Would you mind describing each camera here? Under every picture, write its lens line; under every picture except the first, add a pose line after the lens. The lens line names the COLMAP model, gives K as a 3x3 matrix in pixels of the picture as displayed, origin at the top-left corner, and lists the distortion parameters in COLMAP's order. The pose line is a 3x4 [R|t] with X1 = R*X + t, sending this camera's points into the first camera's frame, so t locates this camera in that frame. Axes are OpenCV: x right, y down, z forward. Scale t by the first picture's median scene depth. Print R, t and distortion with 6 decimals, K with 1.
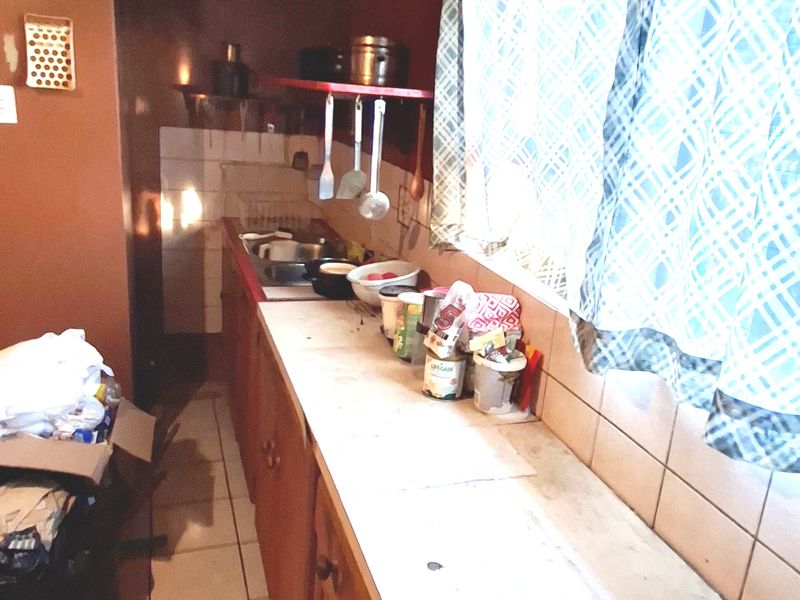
lens RADIAL K [[704.3, 0, 400.0], [0, 704.3, 300.0], [0, 0, 1]] dist [-0.006101, 0.009116]
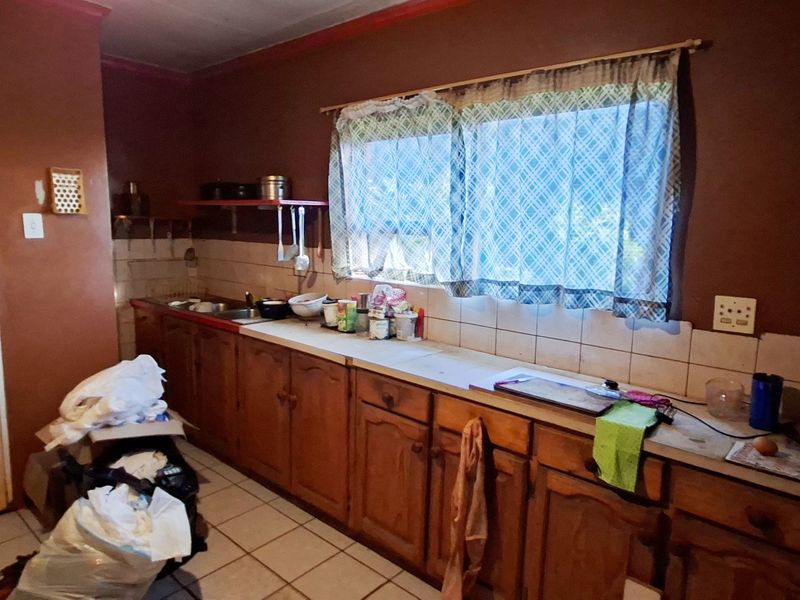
lens RADIAL K [[534.1, 0, 404.5], [0, 534.1, 288.5], [0, 0, 1]] dist [-0.001061, 0.005052]
pose [[0.869679, -0.127132, 0.476966, -0.452925], [0.192134, 0.977247, -0.089849, 0.105817], [-0.454691, 0.169781, 0.874317, -0.329980]]
